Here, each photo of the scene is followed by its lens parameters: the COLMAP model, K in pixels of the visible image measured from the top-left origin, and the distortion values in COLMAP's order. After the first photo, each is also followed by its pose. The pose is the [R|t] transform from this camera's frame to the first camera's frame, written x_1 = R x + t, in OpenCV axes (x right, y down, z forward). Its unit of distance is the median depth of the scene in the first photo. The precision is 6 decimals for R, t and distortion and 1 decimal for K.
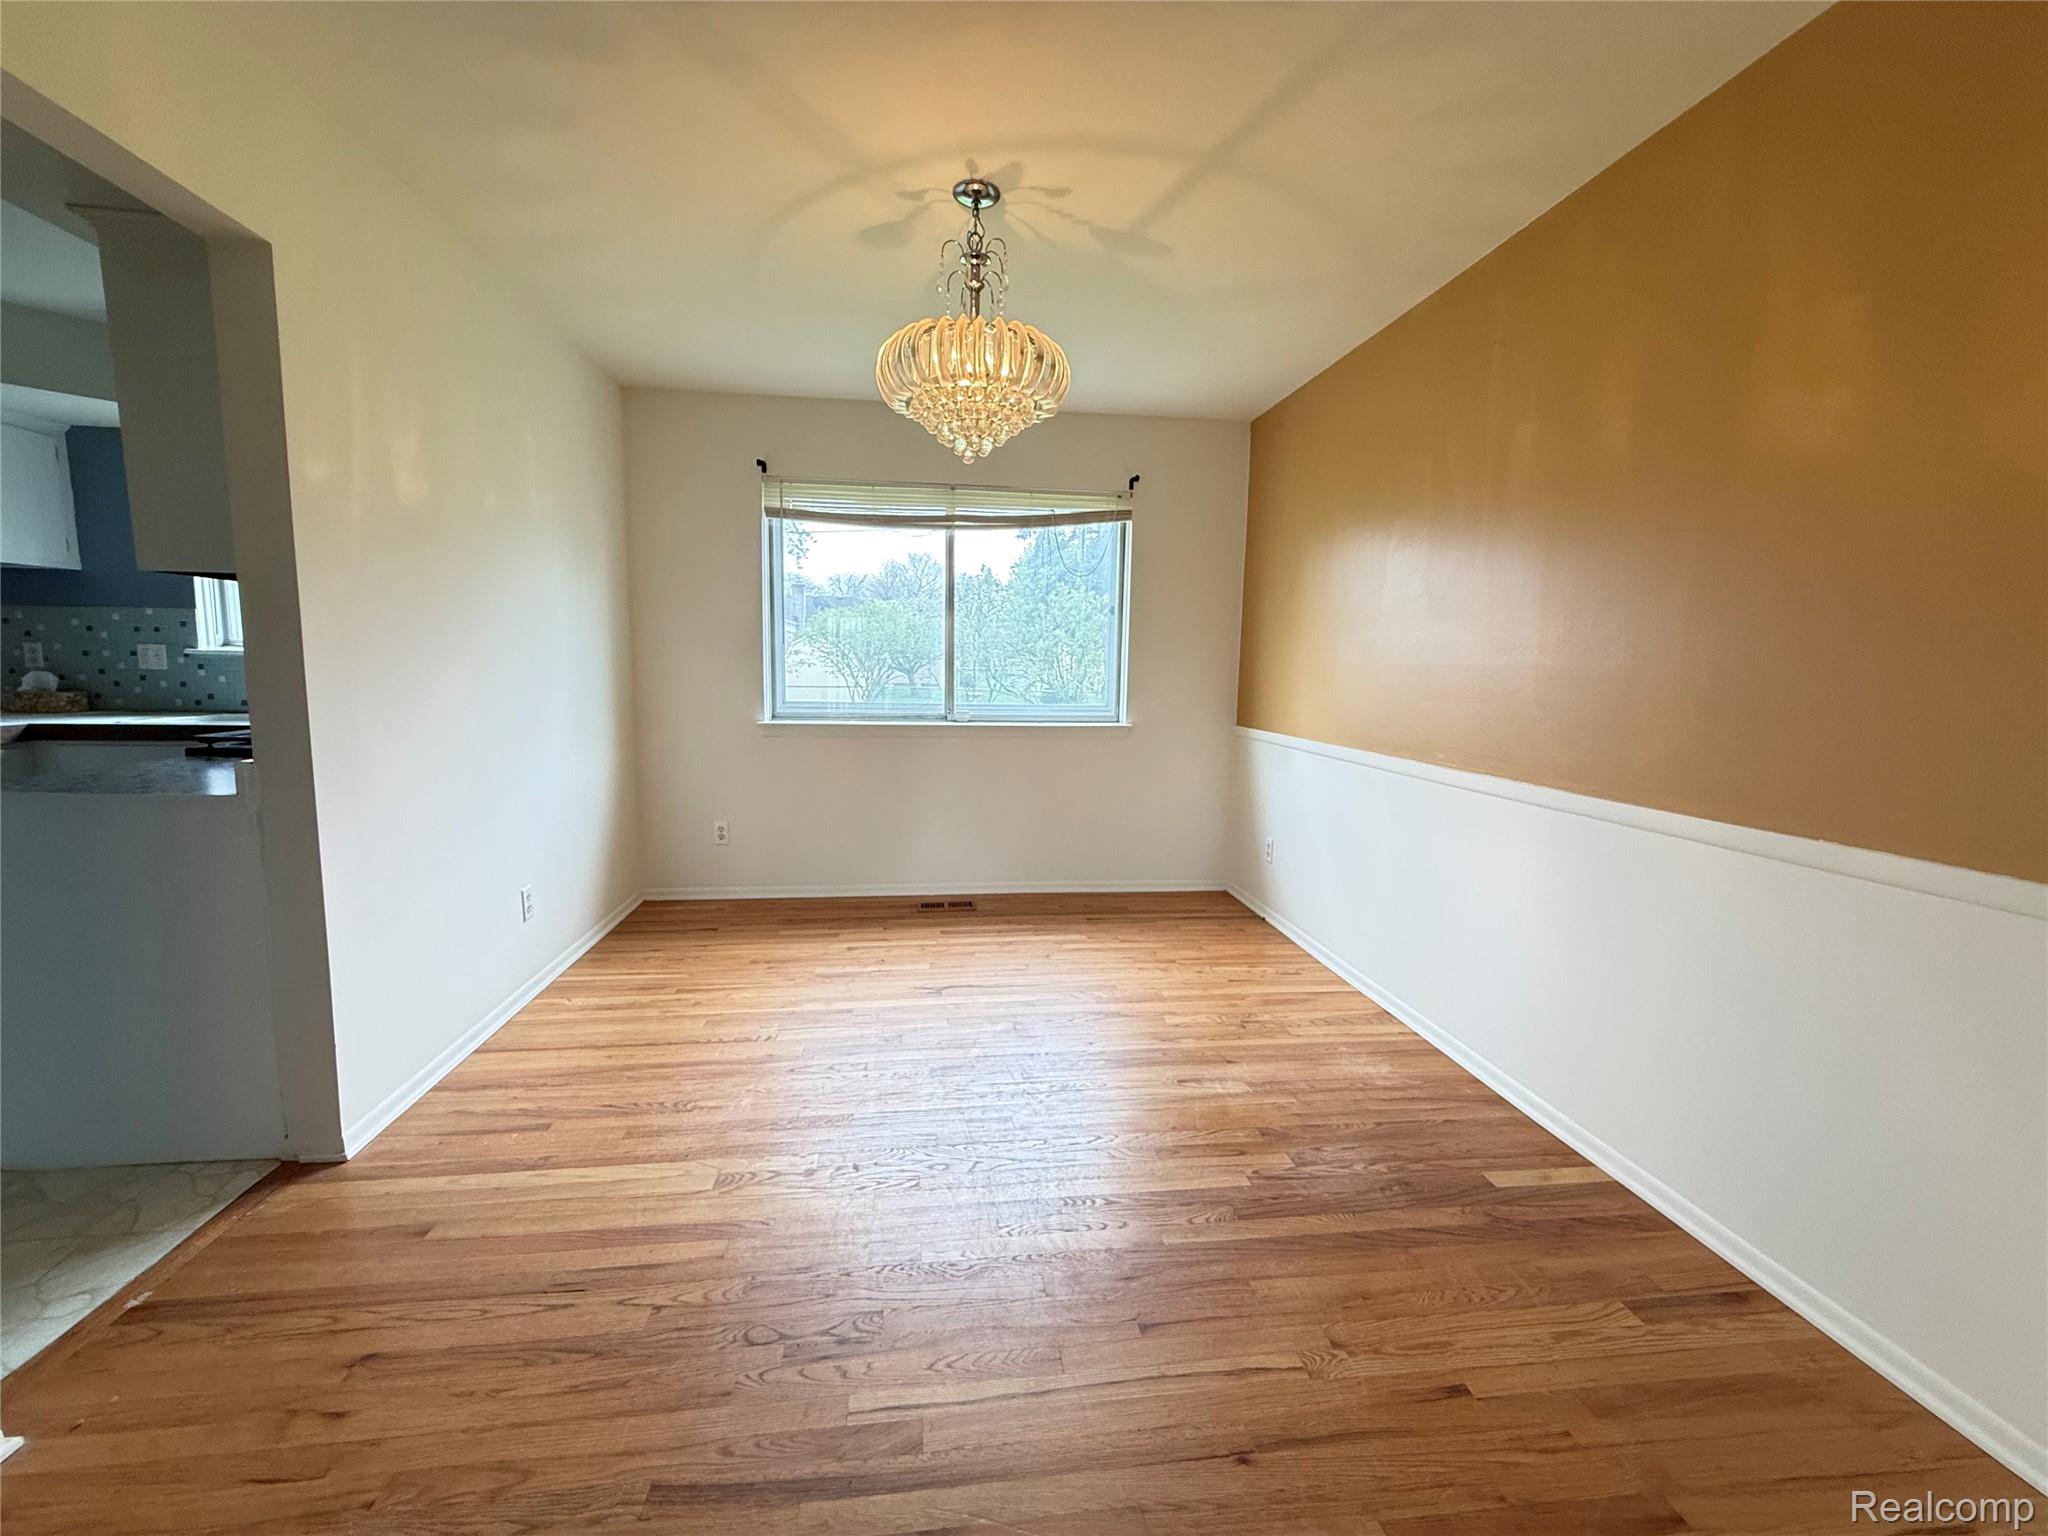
lens RADIAL K [[813.9, 0, 1021.4], [0, 813.9, 777.6], [0, 0, 1]] dist [-0.002372, 0.001192]
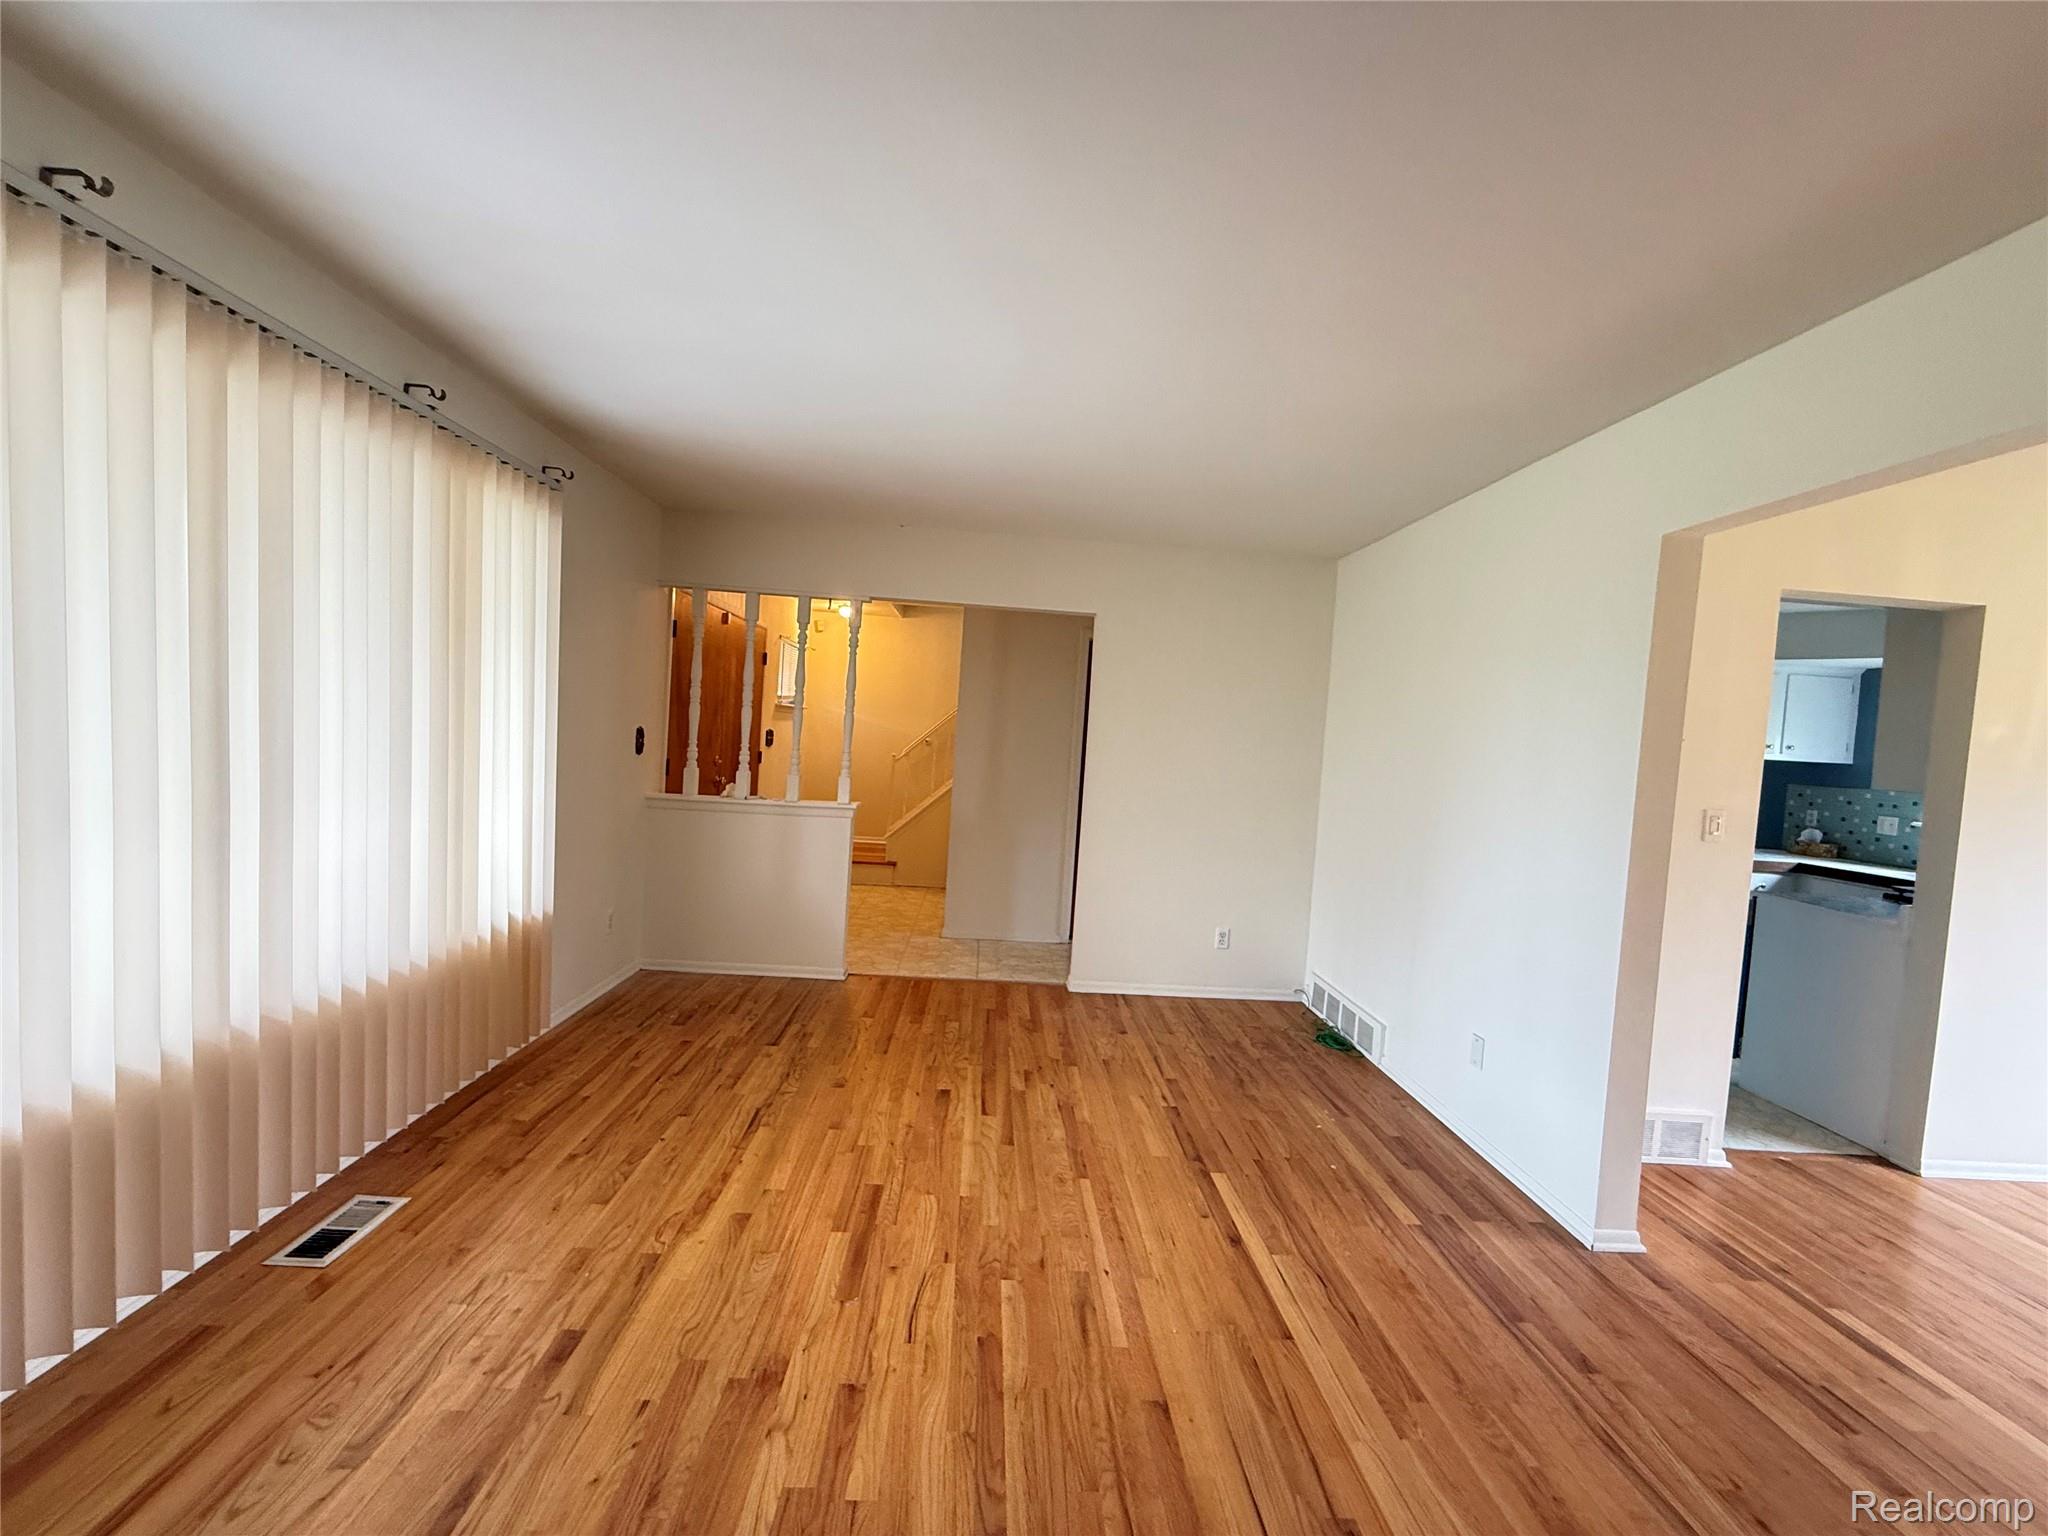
lens RADIAL K [[813.9, 0, 1020.1], [0, 813.9, 752.5], [0, 0, 1]] dist [-0.002372, 0.001192]
pose [[-0.081954, -0.004743, -0.996625, 0.541442], [-0.201290, 0.979460, 0.011891, 0.012664], [0.976097, 0.201585, -0.081226, -0.443570]]
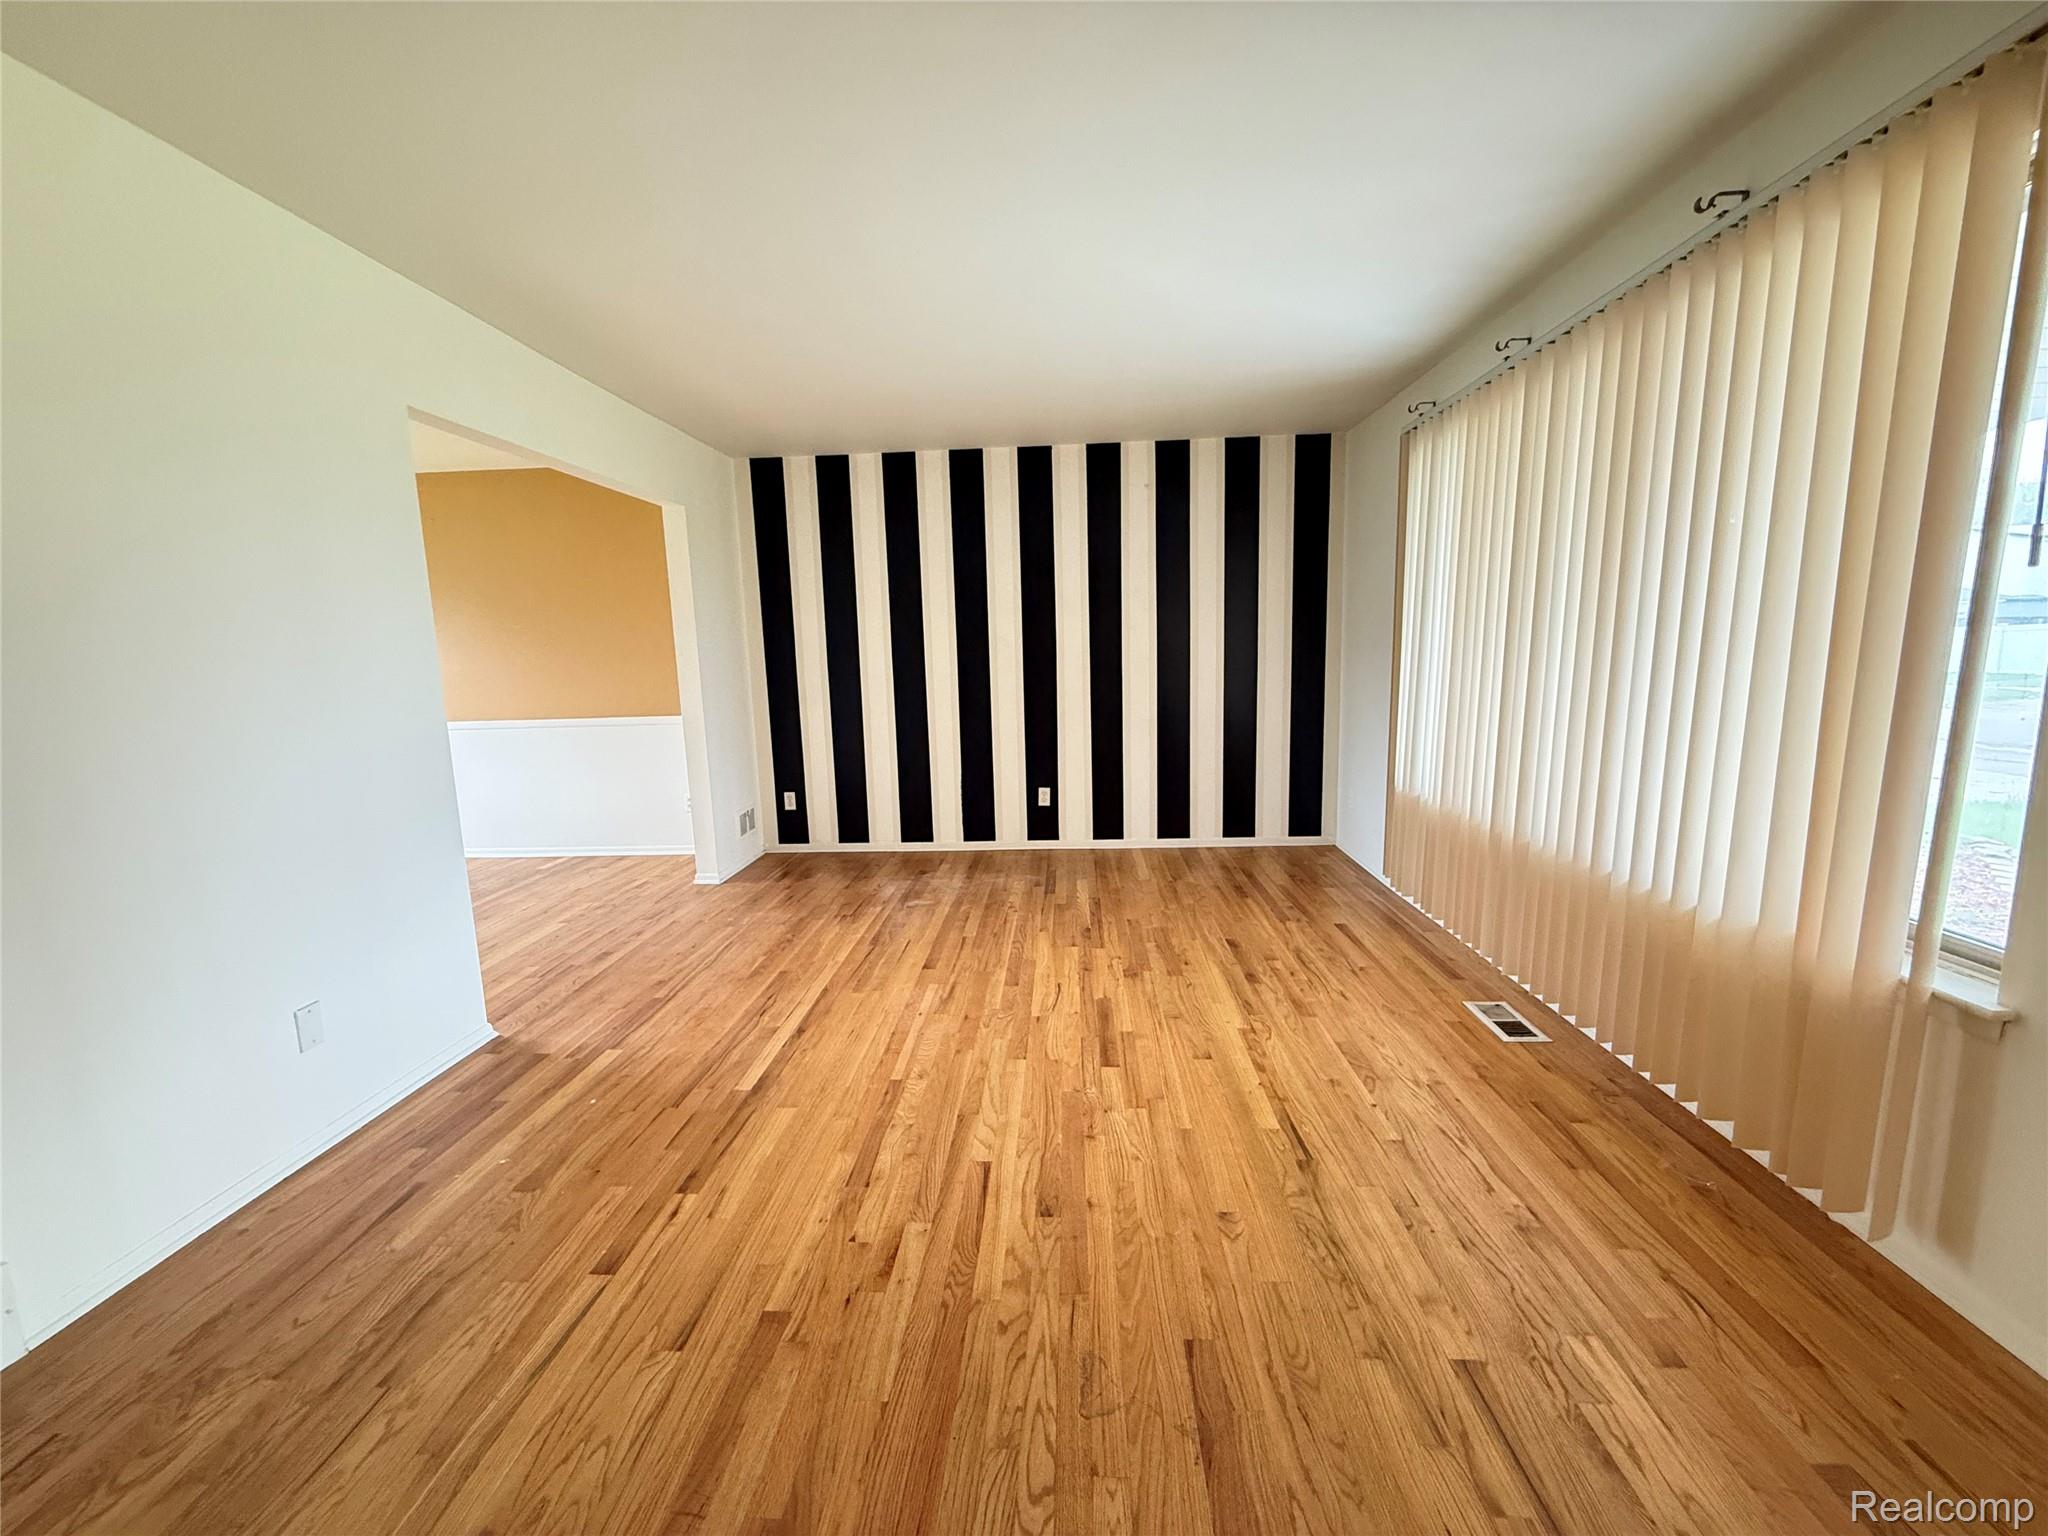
lens RADIAL K [[813.9, 0, 1027.5], [0, 813.9, 779.2], [0, 0, 1]] dist [-0.002372, 0.001192]
pose [[0.173100, -0.180394, 0.968243, -1.080698], [0.163892, 0.974653, 0.152288, 0.054471], [-0.971172, 0.132326, 0.198277, -0.694254]]
